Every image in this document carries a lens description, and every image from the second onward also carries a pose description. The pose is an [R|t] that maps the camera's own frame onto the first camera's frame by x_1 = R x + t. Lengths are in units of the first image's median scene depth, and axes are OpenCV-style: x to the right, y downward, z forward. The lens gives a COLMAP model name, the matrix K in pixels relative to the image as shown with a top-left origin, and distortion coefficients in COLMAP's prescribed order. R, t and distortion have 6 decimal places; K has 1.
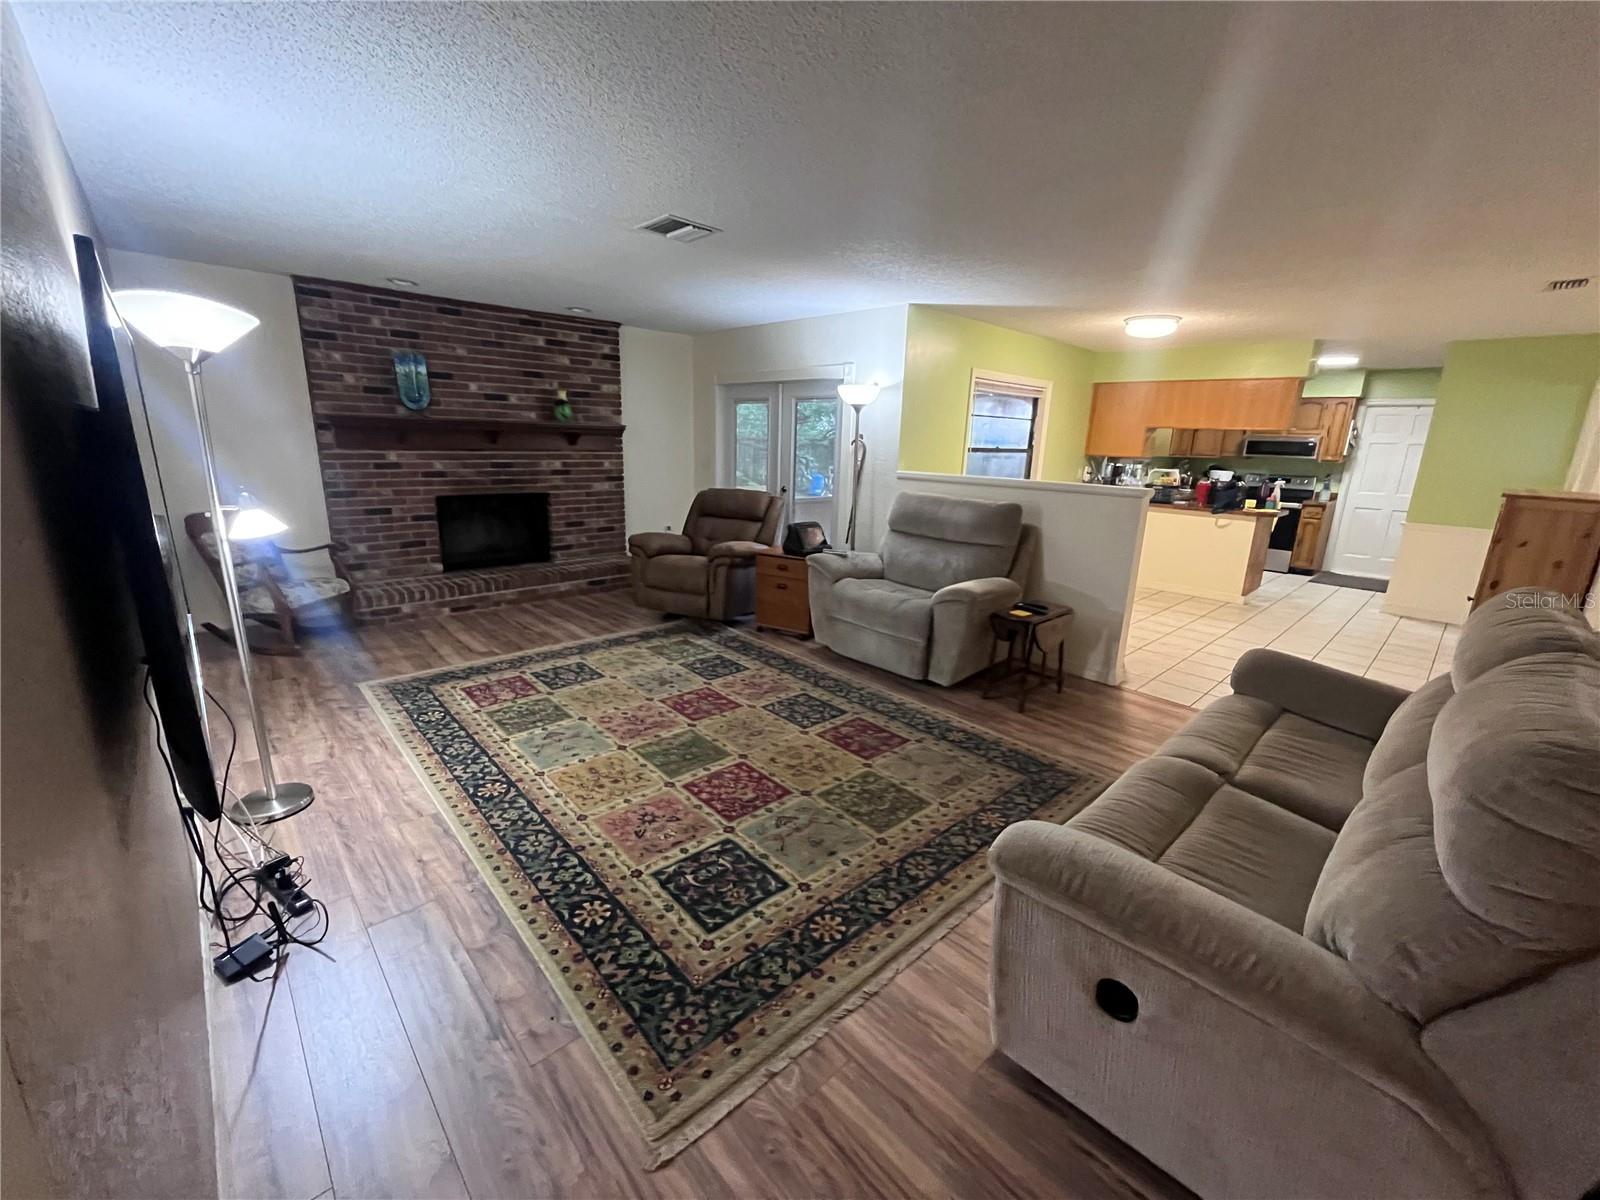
lens RADIAL K [[649.9, 0, 799.8], [0, 649.9, 597.8], [0, 0, 1]] dist [-0.002123, -0.000444]
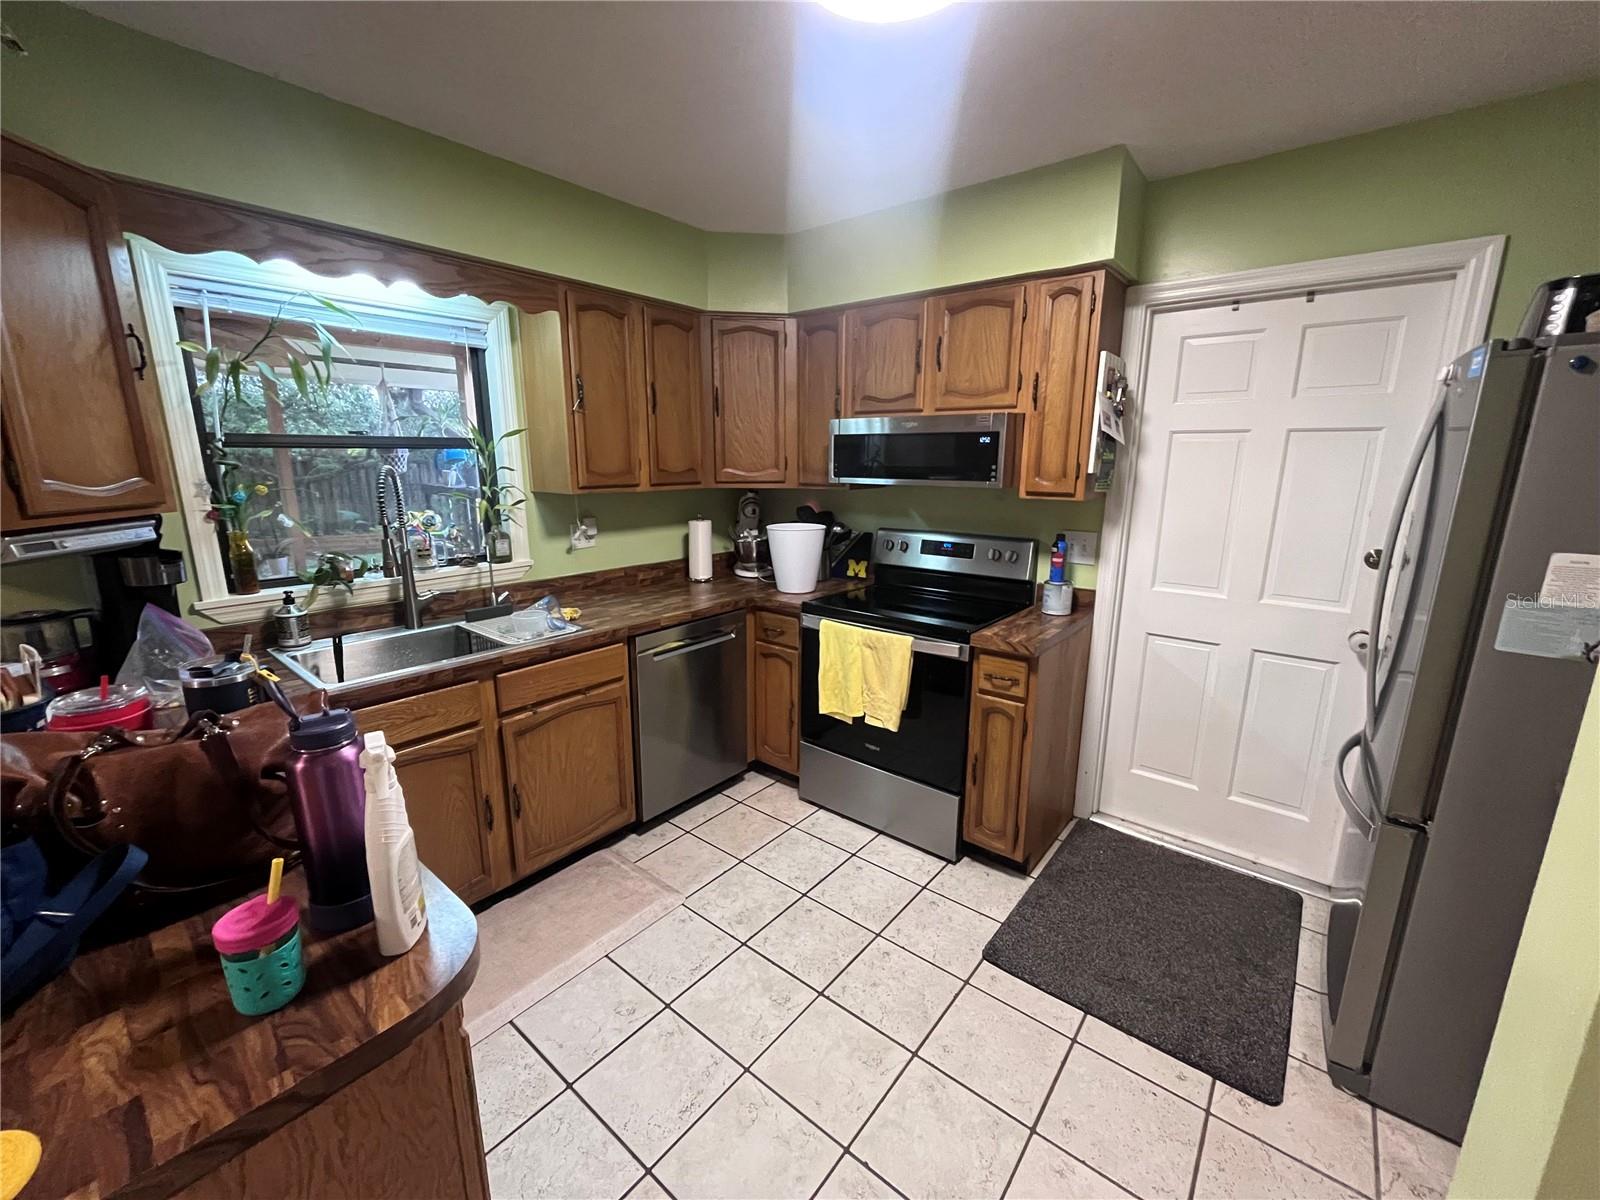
lens RADIAL K [[649.9, 0, 799.8], [0, 649.9, 597.8], [0, 0, 1]] dist [-0.002123, -0.000444]
pose [[0.990626, -0.055719, 0.124723, 1.806053], [0.058928, 0.998016, -0.022187, -0.445311], [-0.123239, 0.029329, 0.991943, 1.959515]]
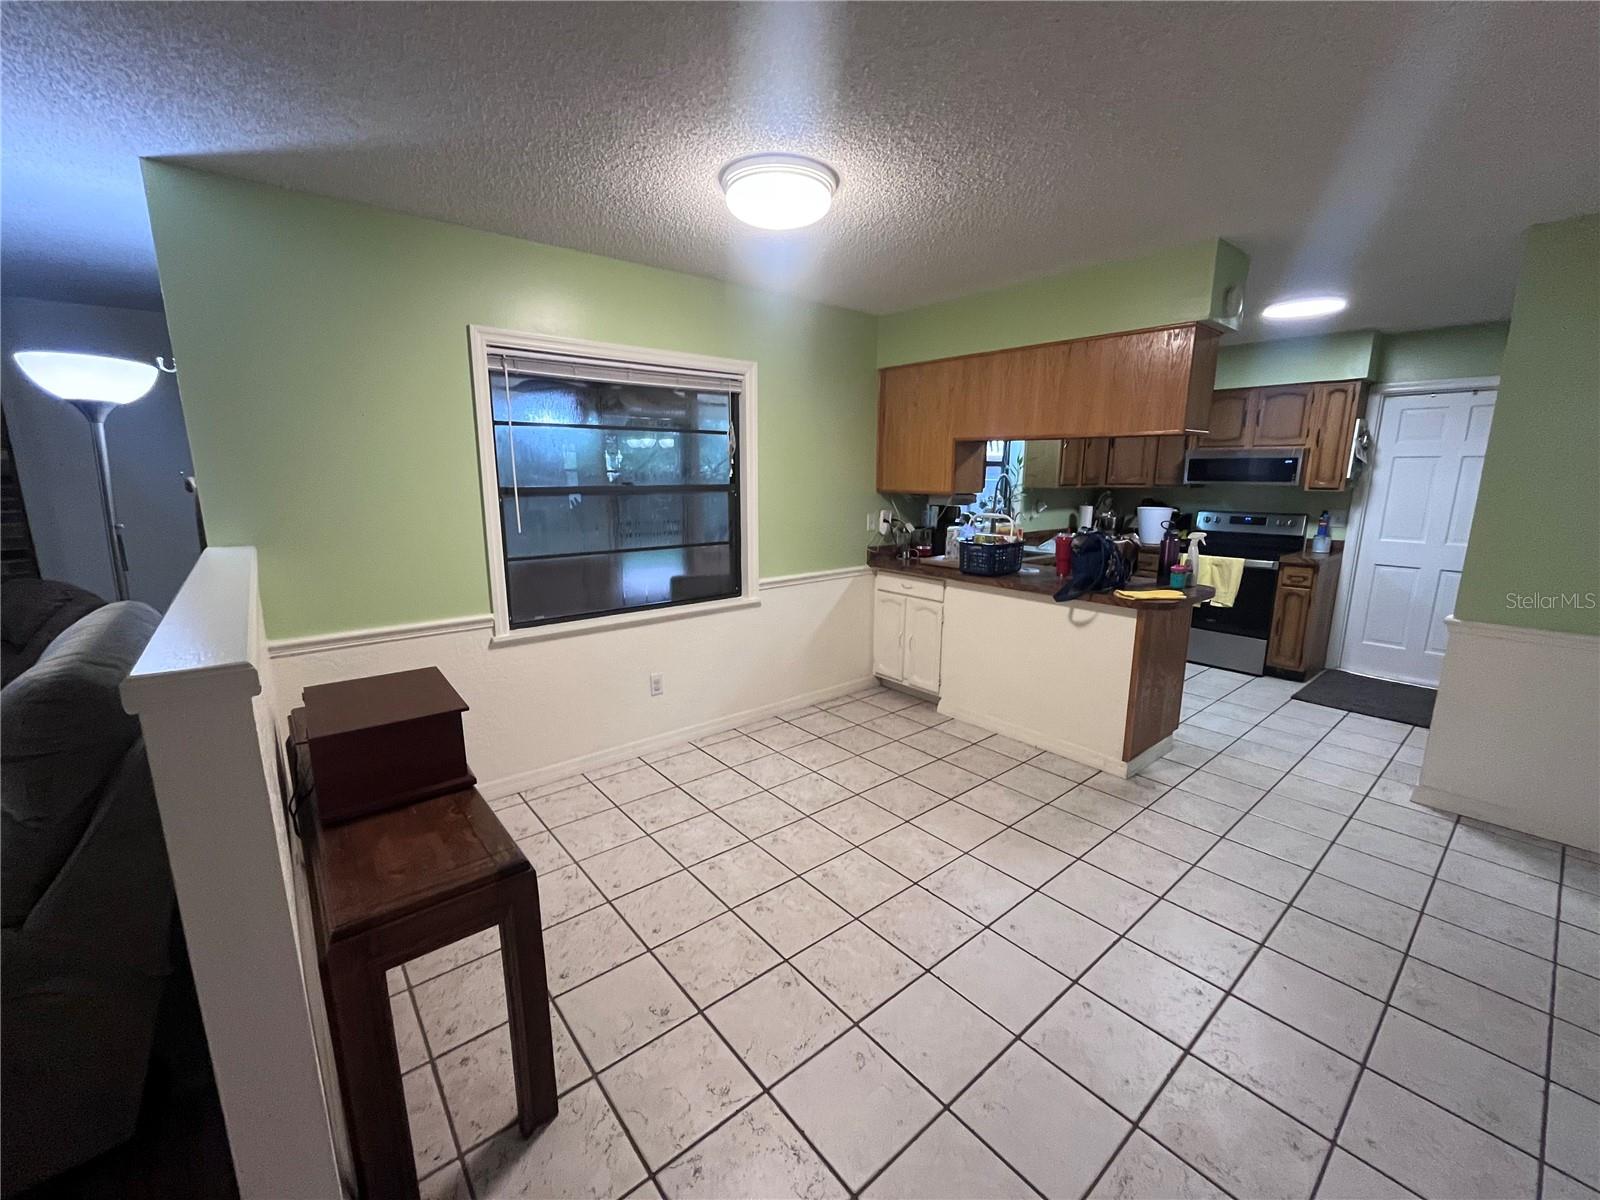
lens RADIAL K [[649.9, 0, 799.8], [0, 649.9, 597.8], [0, 0, 1]] dist [-0.002123, -0.000444]
pose [[0.997772, -0.016469, -0.064649, 1.022393], [0.013088, 0.998541, -0.052381, -0.235406], [0.065418, 0.051419, 0.996532, 1.040110]]
